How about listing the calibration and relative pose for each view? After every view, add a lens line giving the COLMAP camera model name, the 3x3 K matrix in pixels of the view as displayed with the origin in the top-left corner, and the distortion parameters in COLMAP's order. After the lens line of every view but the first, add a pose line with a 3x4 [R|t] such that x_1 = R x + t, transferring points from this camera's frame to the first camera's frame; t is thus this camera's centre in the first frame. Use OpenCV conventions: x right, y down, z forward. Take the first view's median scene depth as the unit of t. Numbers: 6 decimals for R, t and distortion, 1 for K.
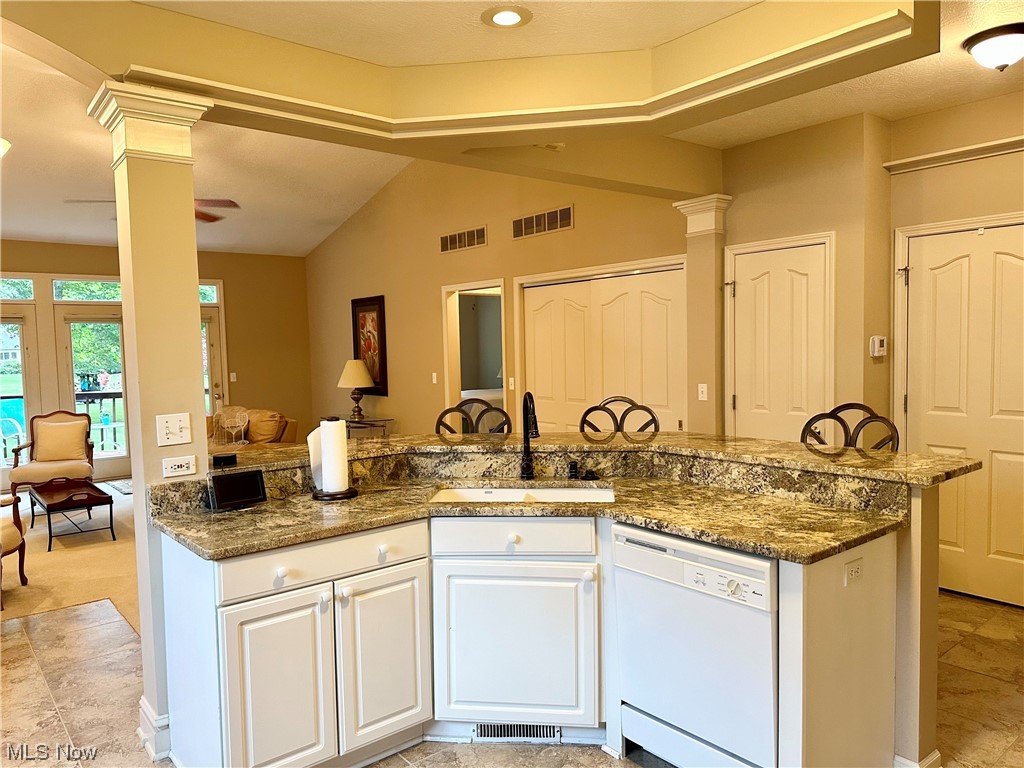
lens RADIAL K [[713.9, 0, 504.1], [0, 713.9, 385.8], [0, 0, 1]] dist [0.067580, -0.083417]
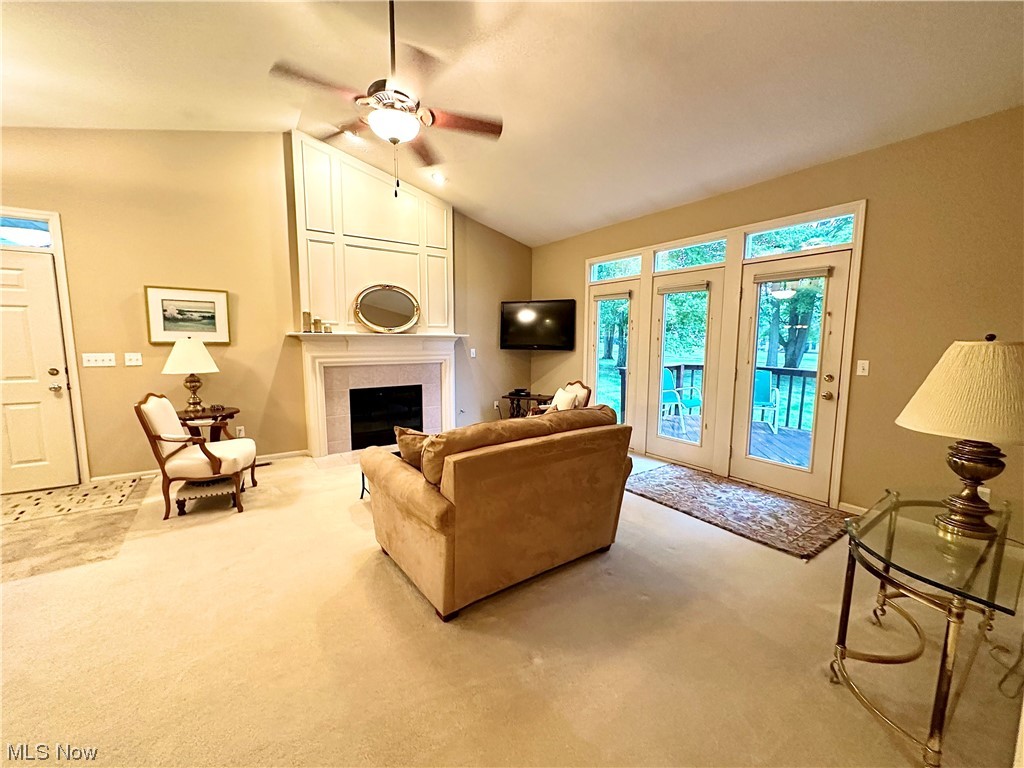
lens RADIAL K [[406.6, 0, 511.1], [0, 406.6, 385.1], [0, 0, 1]] dist [-0.003777, 0.001590]
pose [[-0.073465, 0.135880, -0.987998, -0.075276], [-0.059245, 0.988331, 0.140331, -0.079446], [0.995536, 0.068844, -0.064557, 2.130325]]
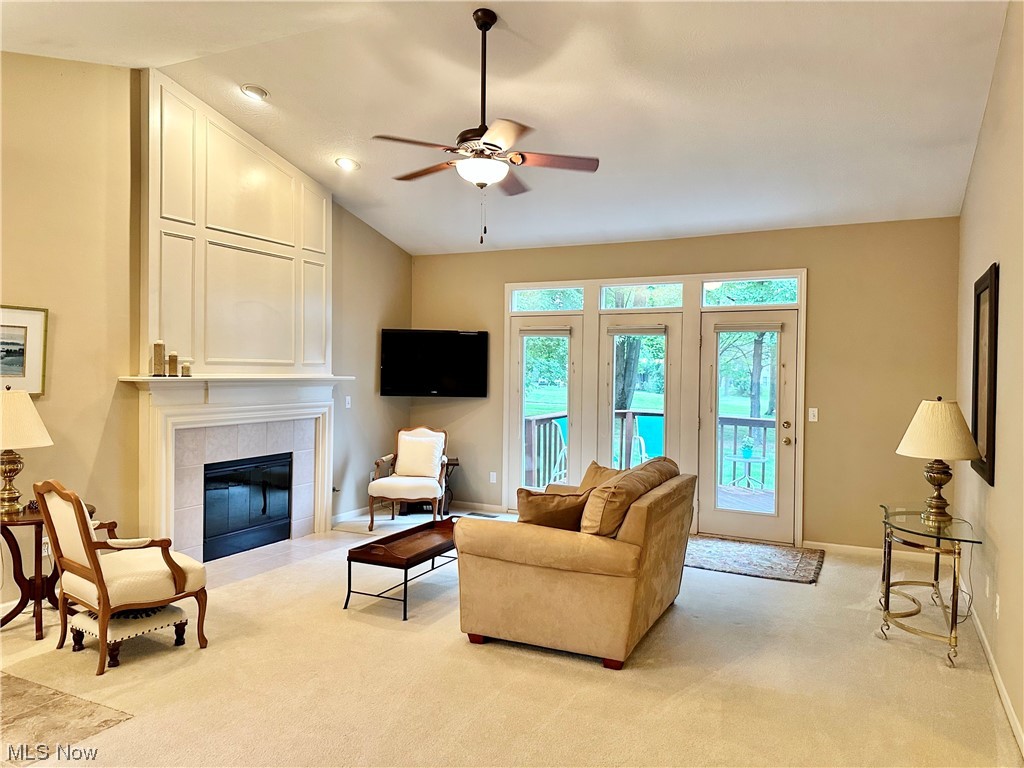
lens RADIAL K [[713.9, 0, 515.7], [0, 713.9, 382.1], [0, 0, 1]] dist [0.067580, -0.083417]
pose [[0.414810, 0.046005, -0.908744, 0.309163], [-0.075278, 0.997032, 0.016112, -0.091284], [0.906789, 0.061725, 0.417042, 1.384486]]
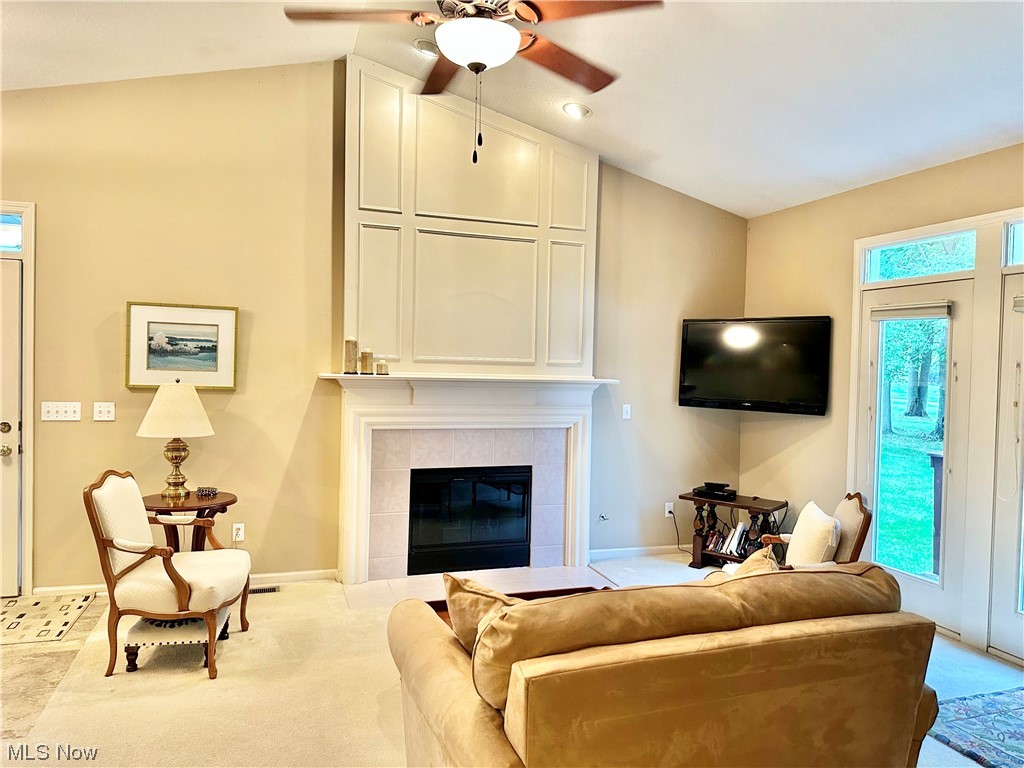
lens RADIAL K [[713.9, 0, 515.9], [0, 713.9, 380.2], [0, 0, 1]] dist [0.067580, -0.083417]
pose [[-0.343664, 0.037400, -0.938348, -0.138780], [-0.069313, 0.995471, 0.065062, -0.128623], [0.936531, 0.087399, -0.339515, 2.166817]]
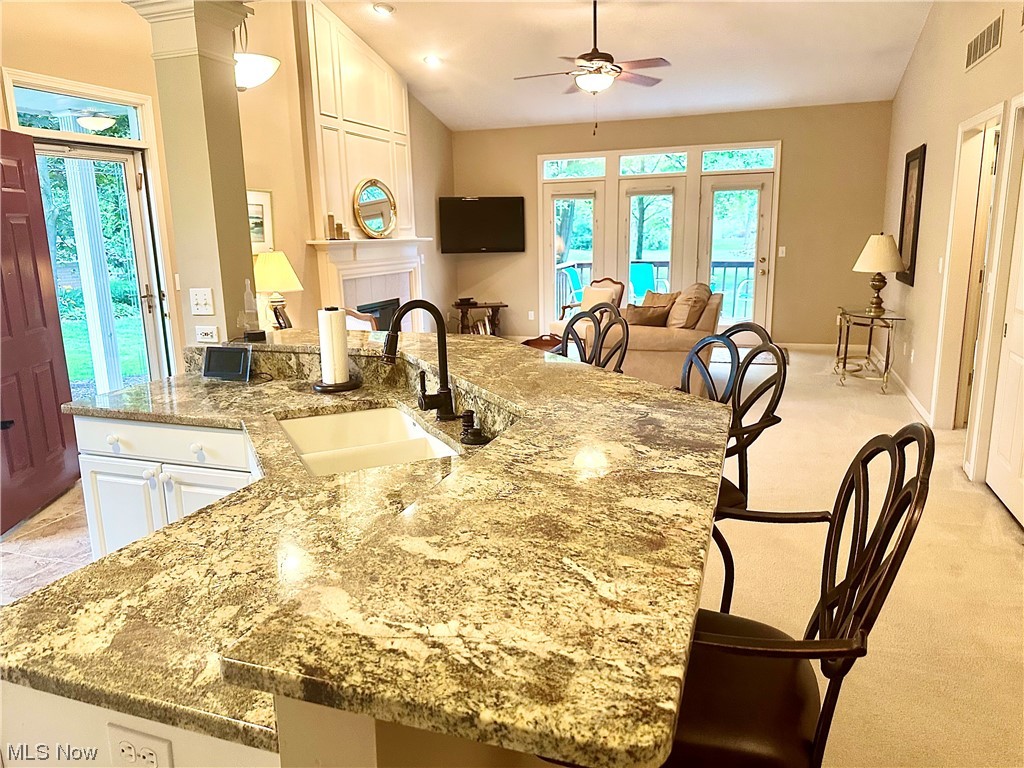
lens RADIAL K [[713.9, 0, 511.8], [0, 713.9, 377.7], [0, 0, 1]] dist [0.067580, -0.083417]
pose [[0.526700, 0.184942, -0.829689, 0.645785], [-0.040119, 0.980366, 0.193060, -0.052291], [0.849104, -0.068398, 0.523778, 0.664609]]
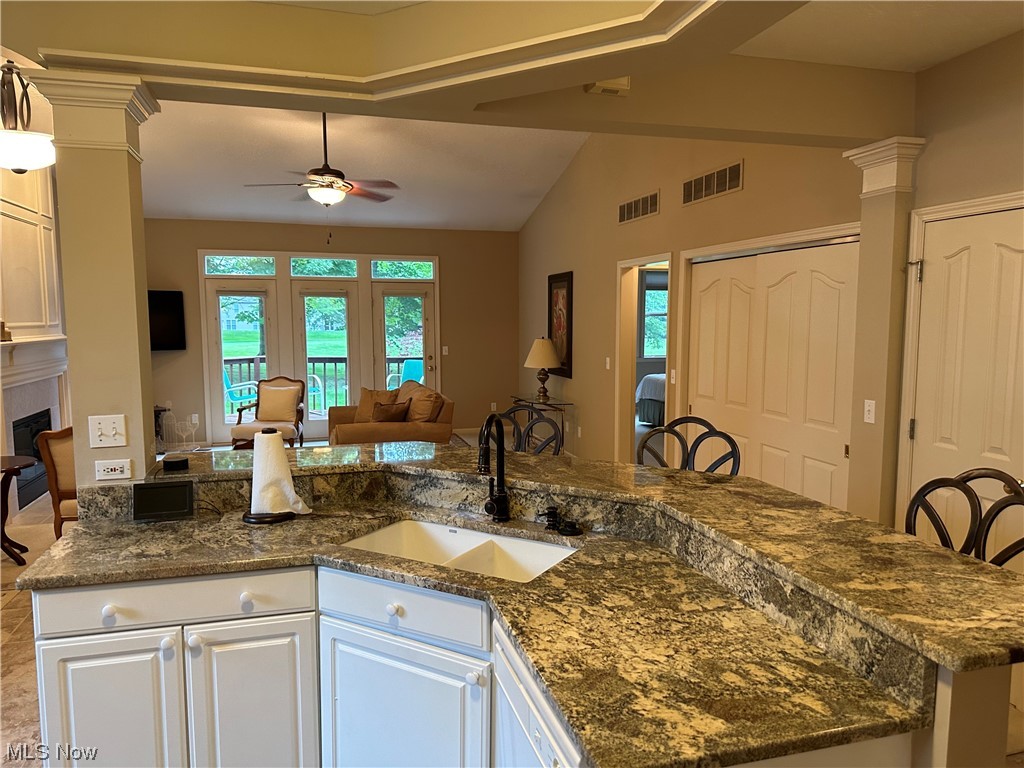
lens RADIAL K [[713.9, 0, 513.6], [0, 713.9, 386.9], [0, 0, 1]] dist [0.067580, -0.083417]
pose [[0.919373, 0.061750, -0.388511, 0.338529], [-0.043054, 0.997465, 0.056655, -0.062940], [0.391025, -0.035360, 0.919701, 0.270322]]
